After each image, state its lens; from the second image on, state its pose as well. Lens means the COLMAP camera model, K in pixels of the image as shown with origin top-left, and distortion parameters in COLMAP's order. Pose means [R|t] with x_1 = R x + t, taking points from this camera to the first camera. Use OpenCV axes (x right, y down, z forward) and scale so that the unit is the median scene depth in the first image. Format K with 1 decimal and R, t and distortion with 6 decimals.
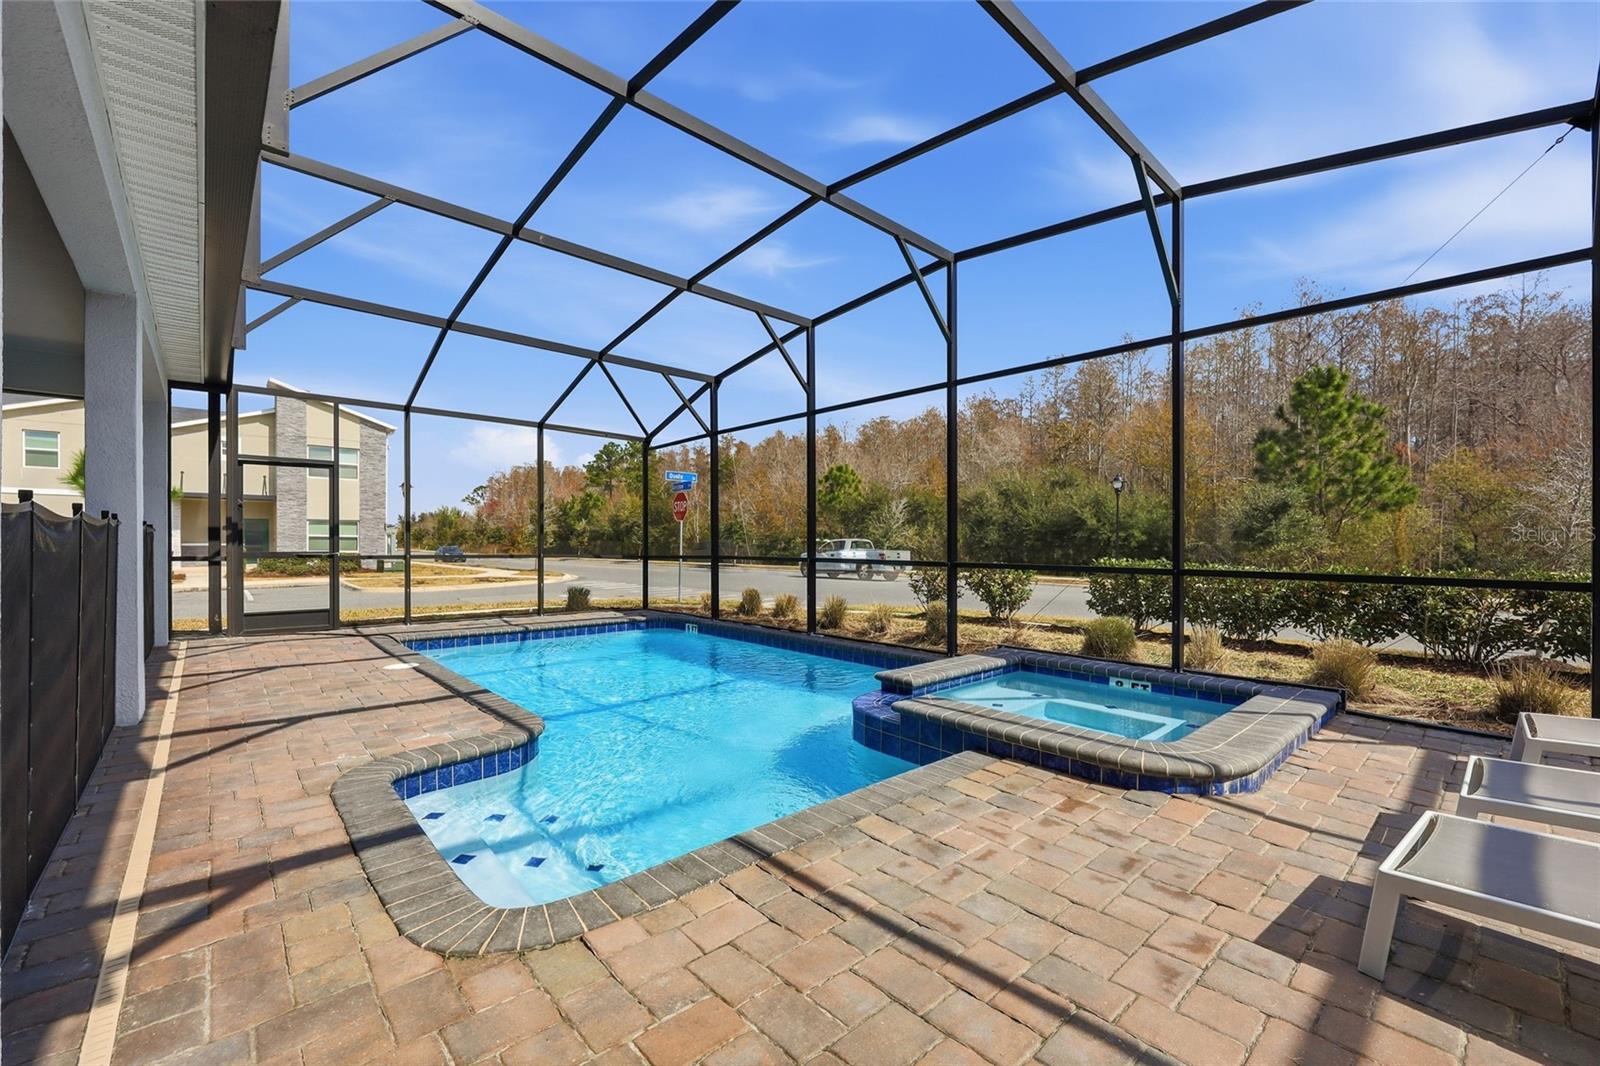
lens RADIAL K [[645.8, 0, 799.1], [0, 645.8, 538.3], [0, 0, 1]] dist [-0.001491, -0.000085]
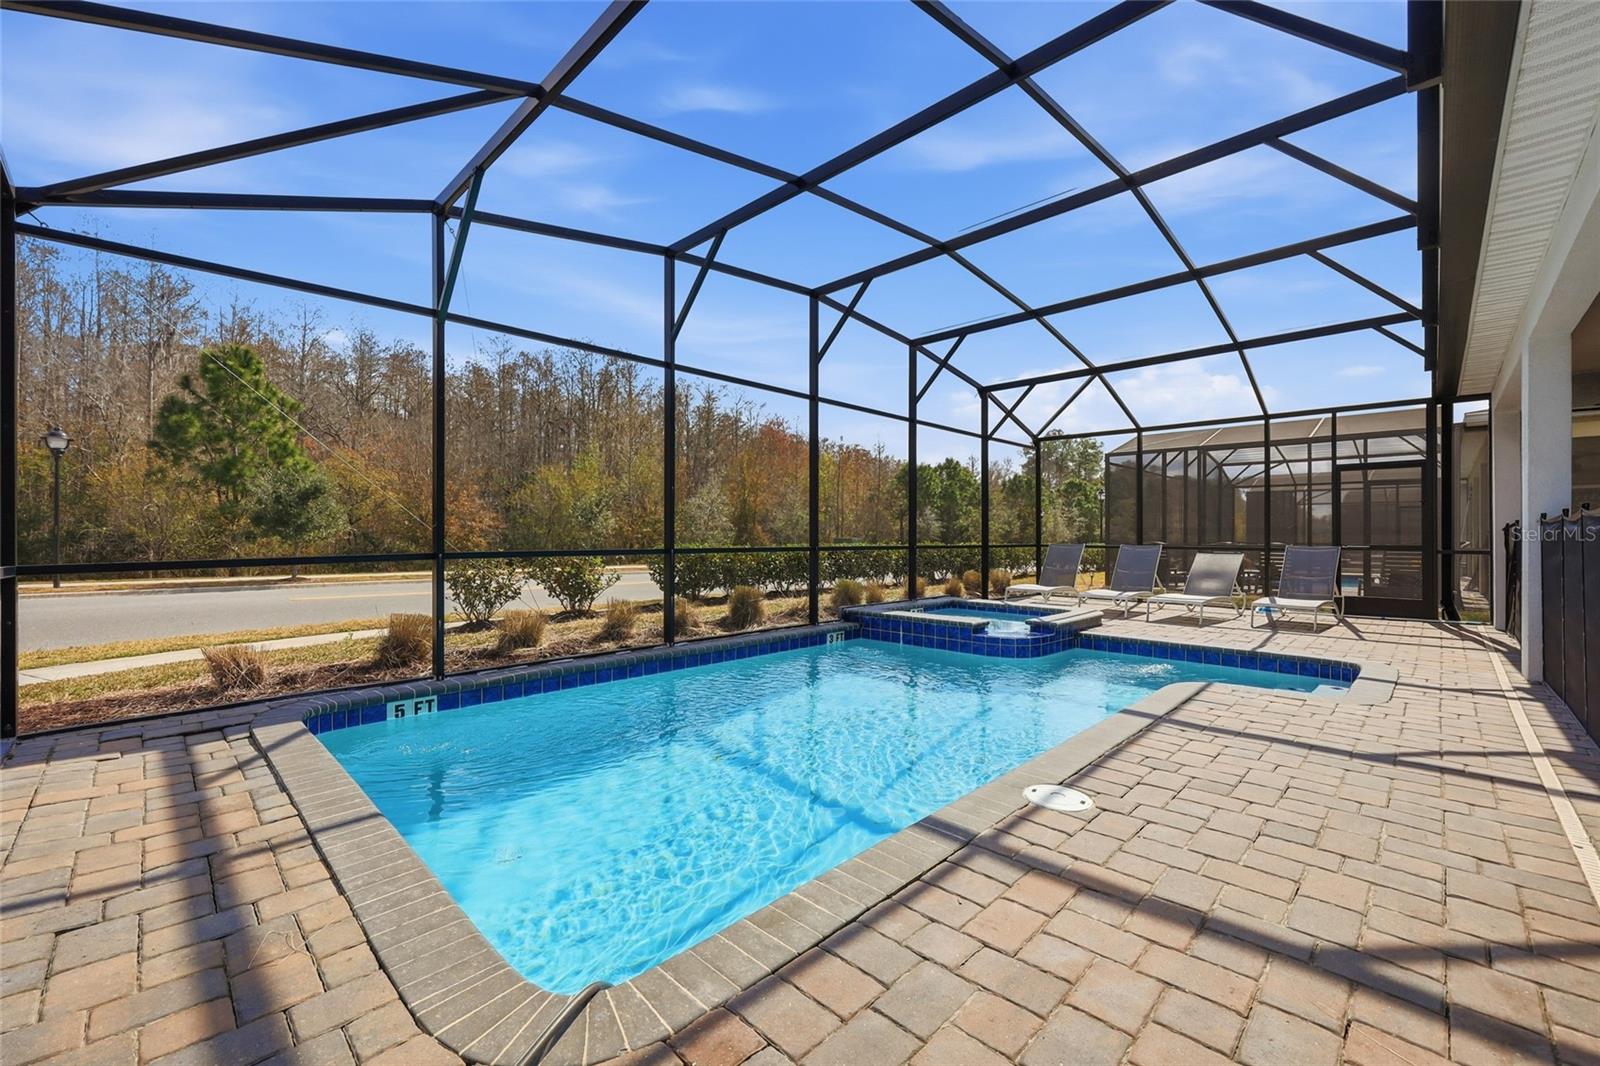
lens RADIAL K [[662.3, 0, 800.0], [0, 662.3, 533.0], [0, 0, 1]] dist [0.000318, 0.000031]
pose [[-0.055678, -0.003791, 0.998442, -0.247569], [-0.007466, 0.999966, 0.003380, 0.001579], [-0.998421, -0.007267, -0.055705, 0.271209]]
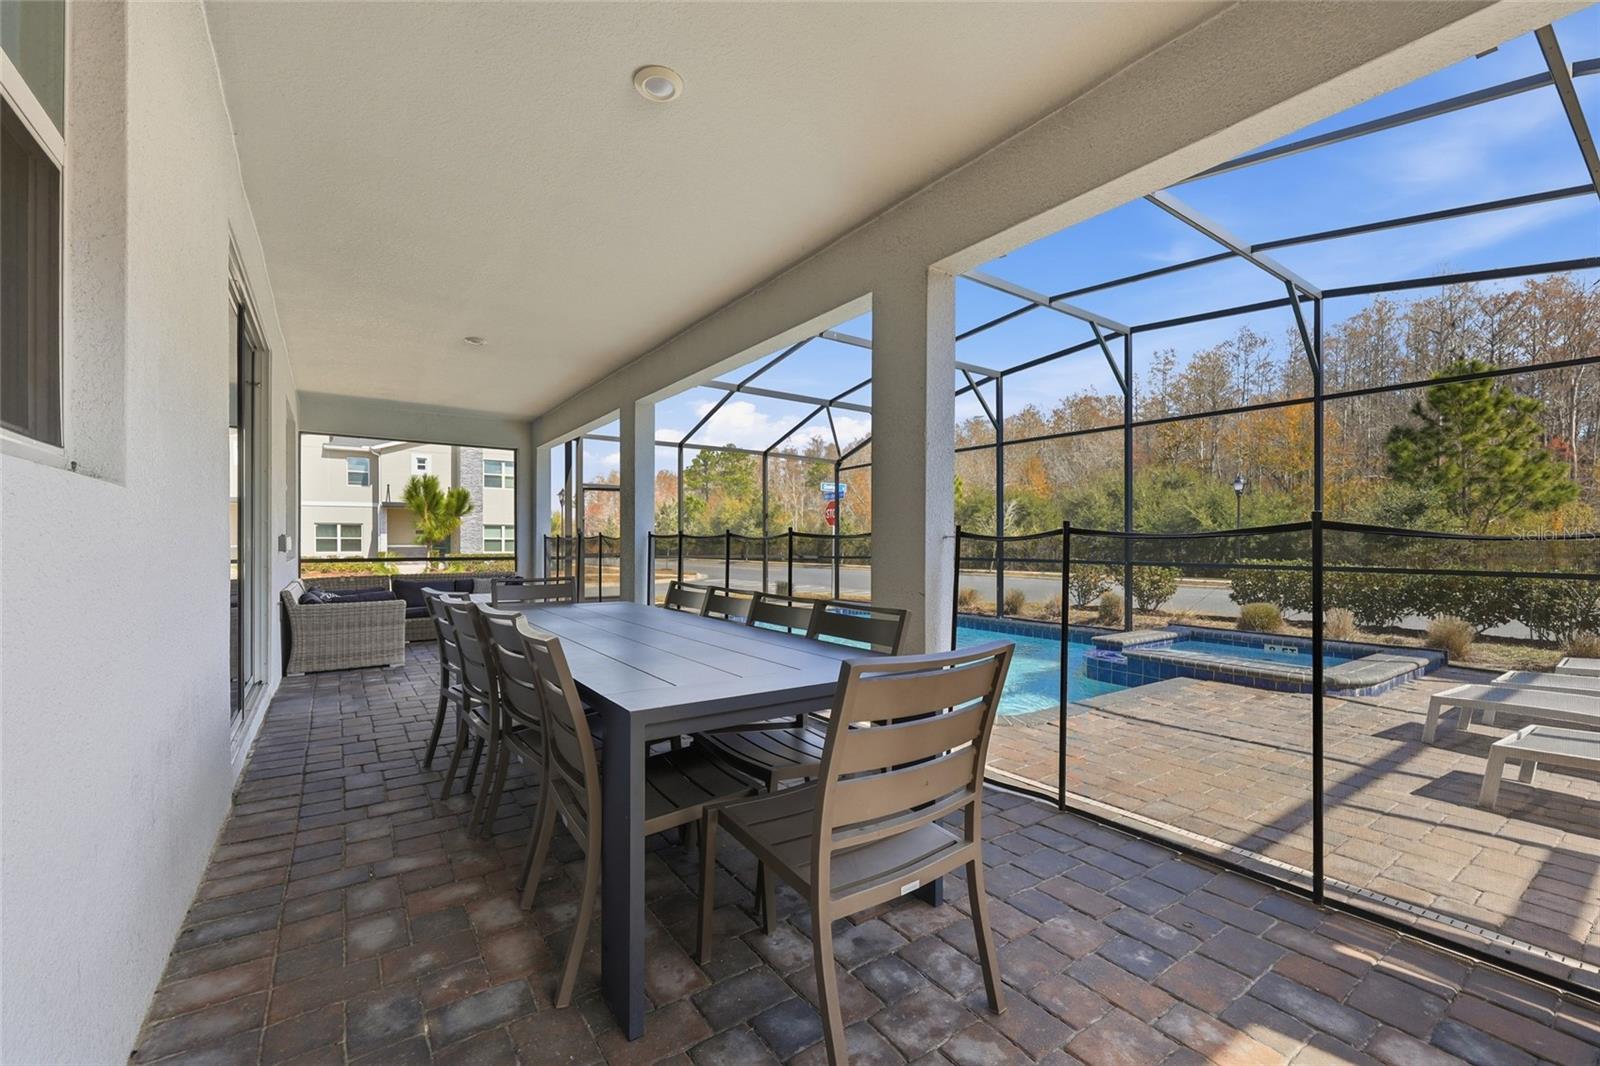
lens RADIAL K [[653.8, 0, 802.7], [0, 653.8, 541.1], [0, 0, 1]] dist [0.000749, 0.000046]
pose [[0.993114, -0.002400, -0.117127, -0.068948], [0.002761, 0.999992, 0.002919, -0.002702], [0.117119, -0.003223, 0.993113, -0.103850]]
